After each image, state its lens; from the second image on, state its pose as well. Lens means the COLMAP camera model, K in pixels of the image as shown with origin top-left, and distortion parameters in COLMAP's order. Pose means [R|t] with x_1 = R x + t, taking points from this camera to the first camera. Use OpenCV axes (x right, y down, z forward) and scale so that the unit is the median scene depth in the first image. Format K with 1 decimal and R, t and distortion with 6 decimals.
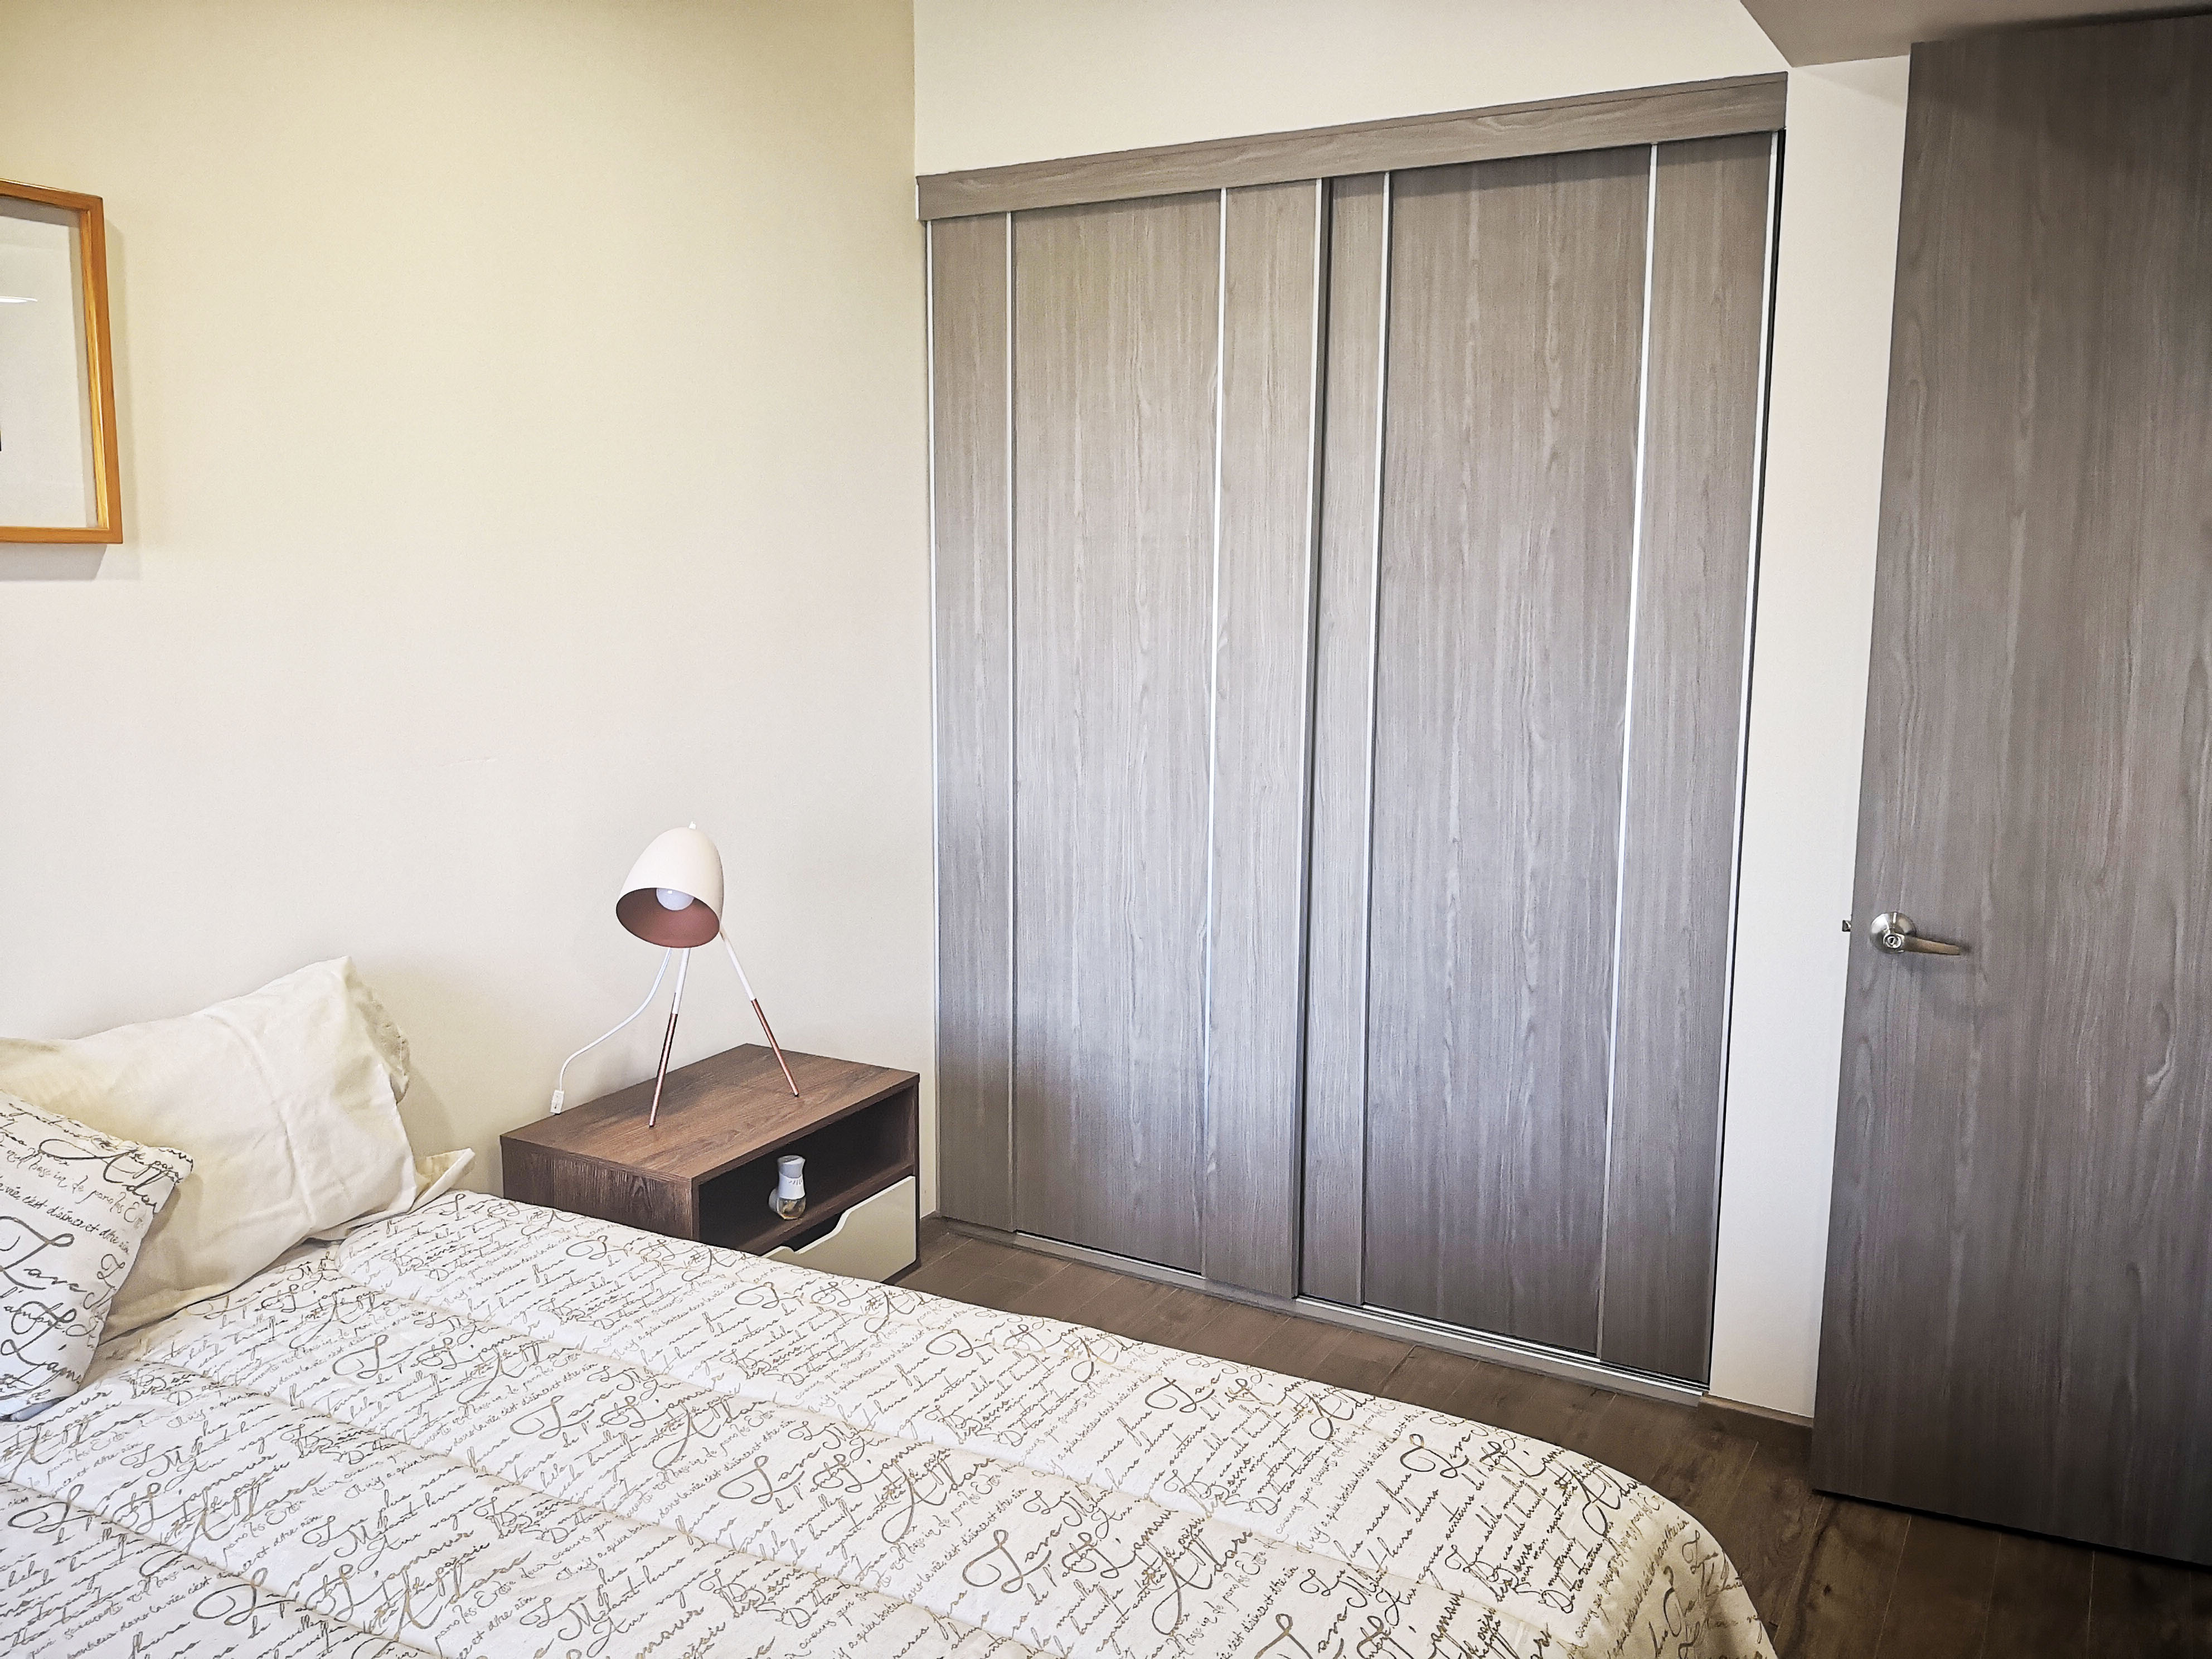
lens RADIAL K [[1781.4, 0, 1113.4], [0, 1781.4, 813.7], [0, 0, 1]] dist [-0.004256, -0.014428]
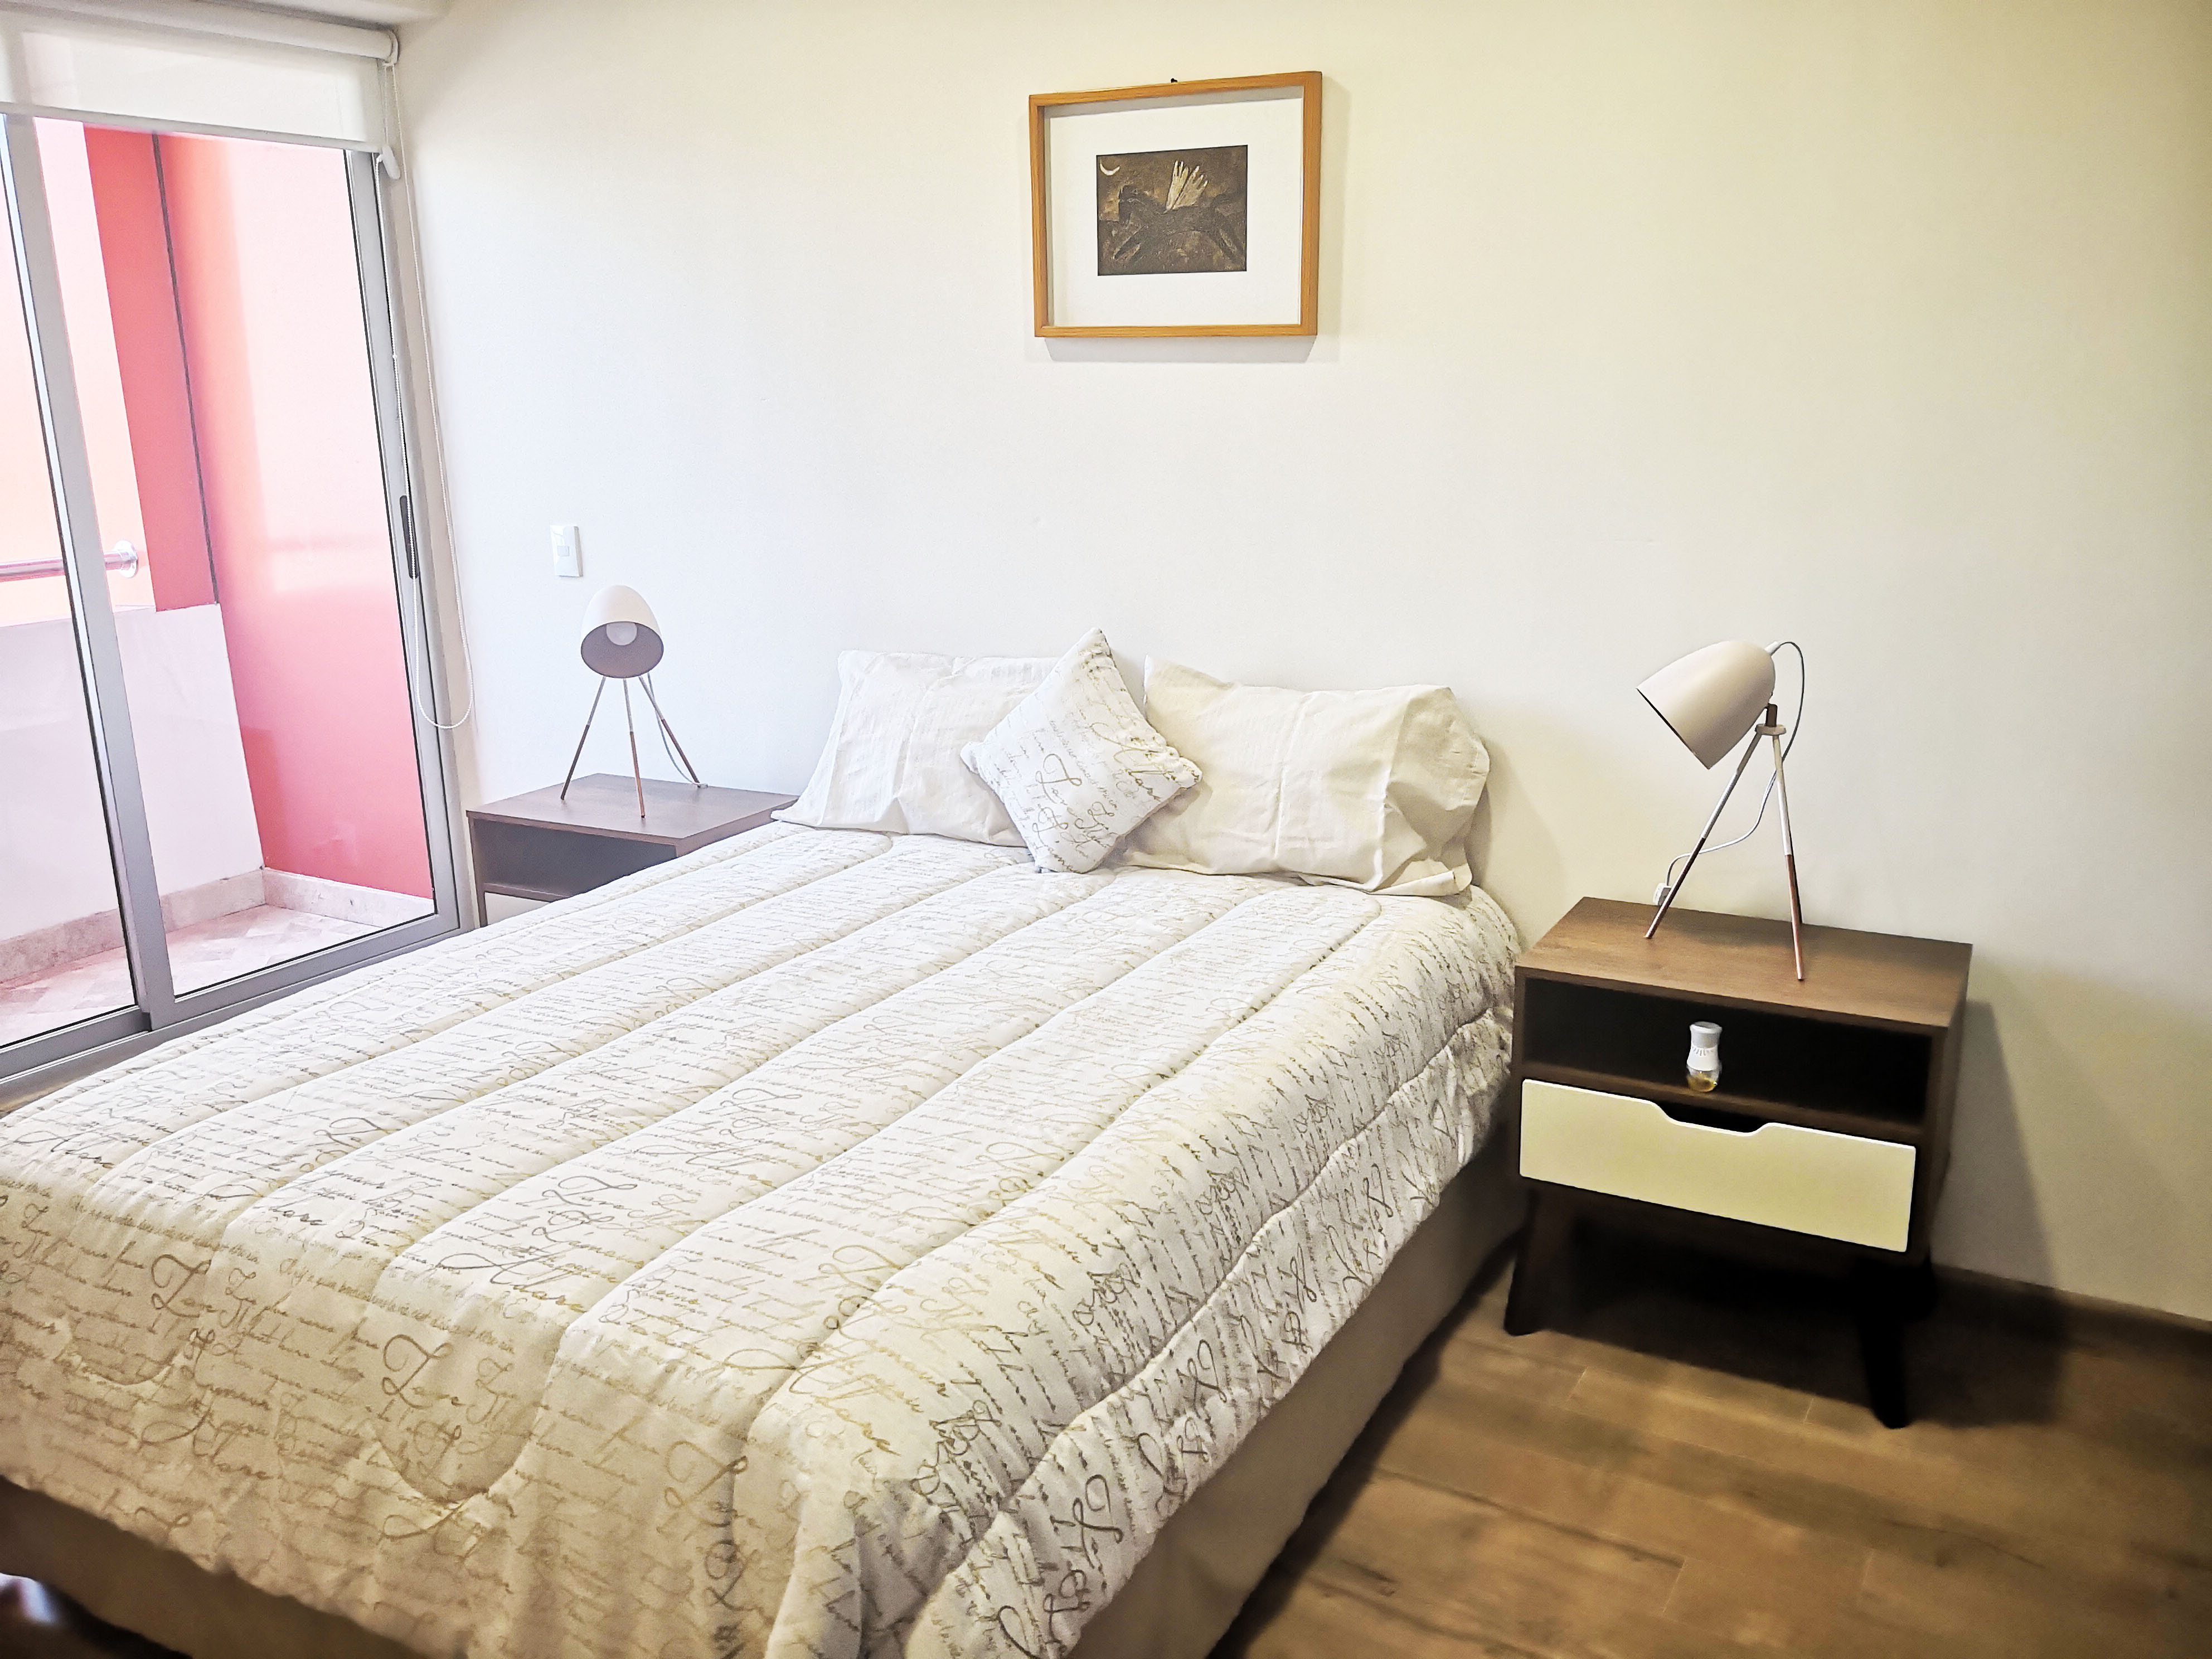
lens RADIAL K [[1781.4, 0, 1112.8], [0, 1781.4, 838.3], [0, 0, 1]] dist [-0.004256, -0.014428]
pose [[-0.005136, 0.250923, -0.967993, 0.851596], [-0.136860, 0.958721, 0.249246, -0.101247], [0.990577, 0.133759, 0.029418, 0.856060]]
